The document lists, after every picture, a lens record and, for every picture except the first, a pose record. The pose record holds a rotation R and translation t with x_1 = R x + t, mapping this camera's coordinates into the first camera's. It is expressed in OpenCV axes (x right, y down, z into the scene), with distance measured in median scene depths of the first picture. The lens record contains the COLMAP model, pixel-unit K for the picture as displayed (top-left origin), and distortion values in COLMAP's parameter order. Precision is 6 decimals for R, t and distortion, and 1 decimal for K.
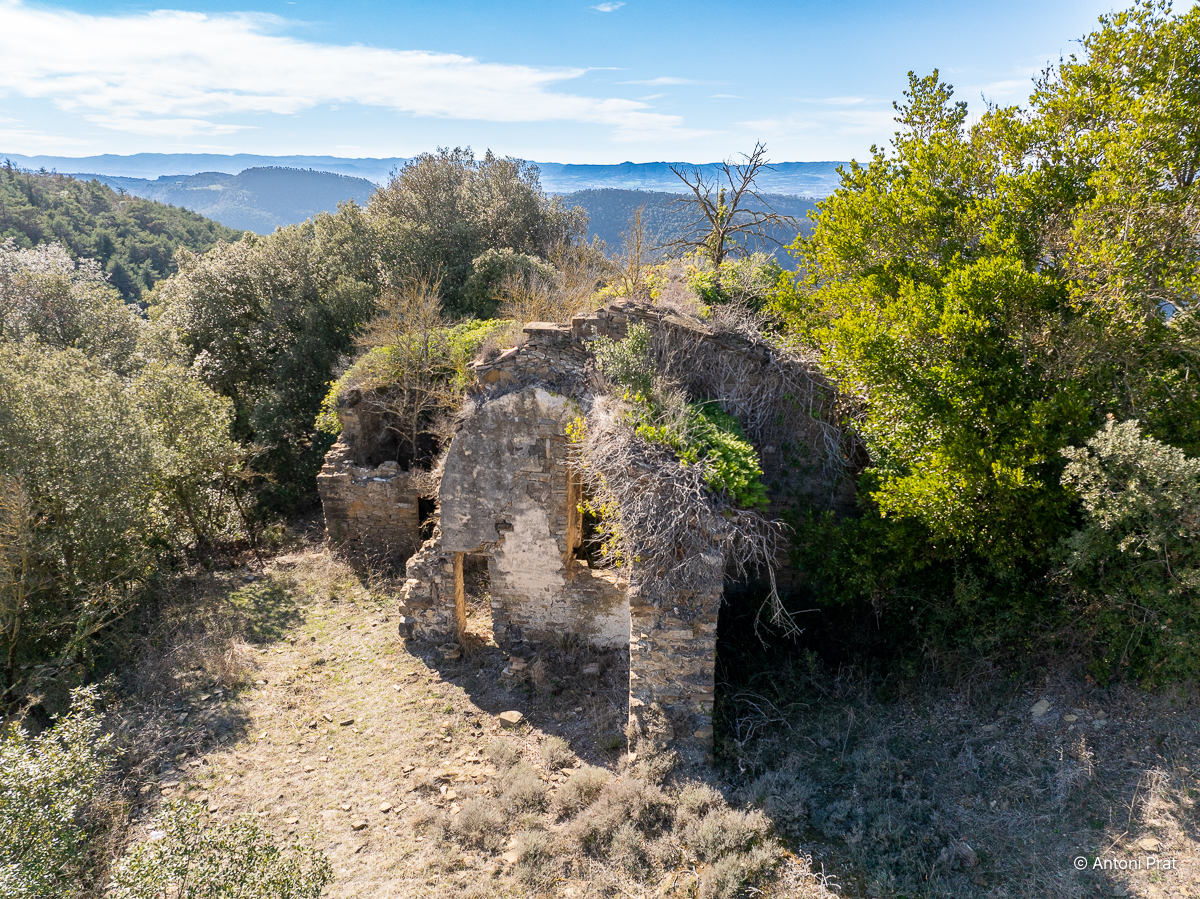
lens RADIAL K [[819.4, 0, 592.8], [0, 819.4, 448.8], [0, 0, 1]] dist [-0.043455, 0.014803]
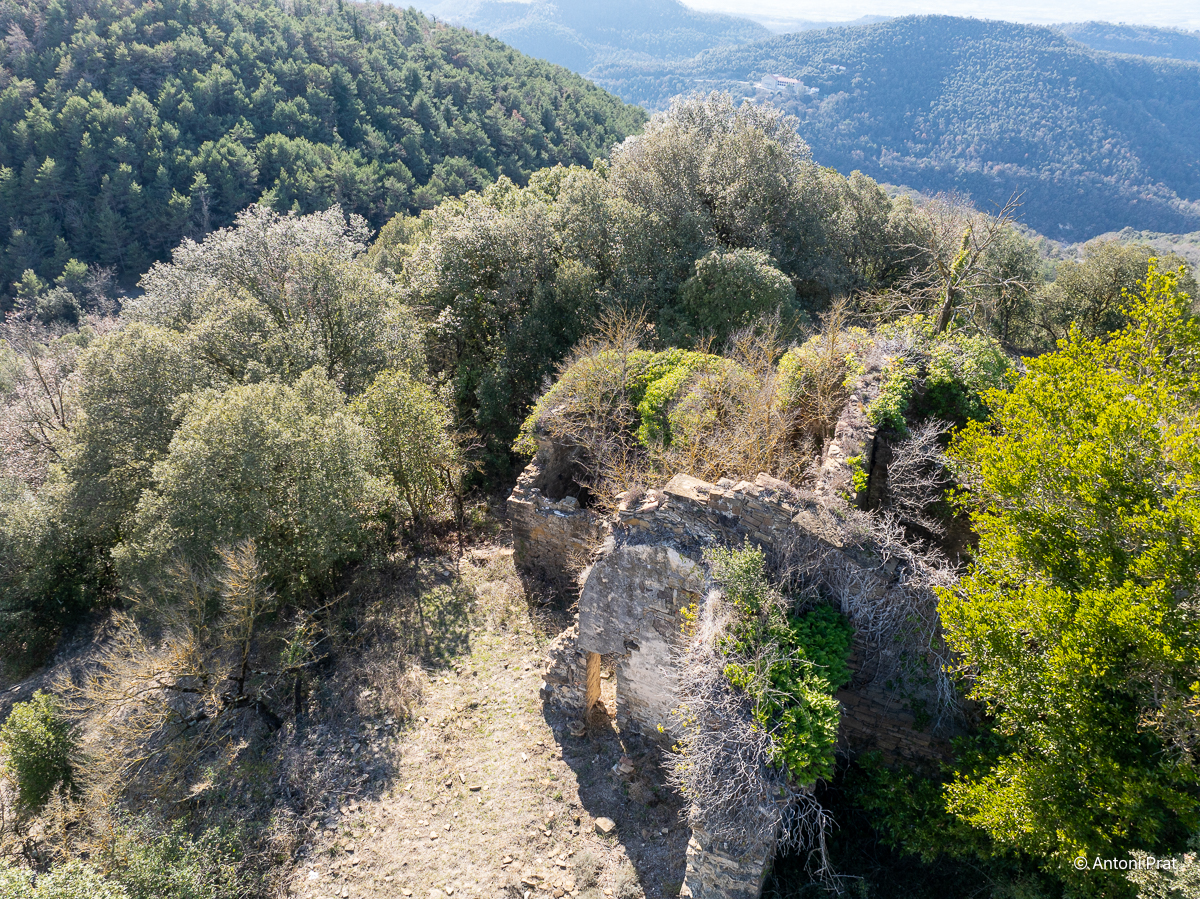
lens RADIAL K [[819.4, 0, 592.6], [0, 819.4, 453.7], [0, 0, 1]] dist [-0.043455, 0.014803]
pose [[0.943727, 0.164254, -0.287053, 0.107865], [-0.109890, 0.974374, 0.196266, -0.344718], [0.311935, -0.153677, 0.937593, 0.002755]]
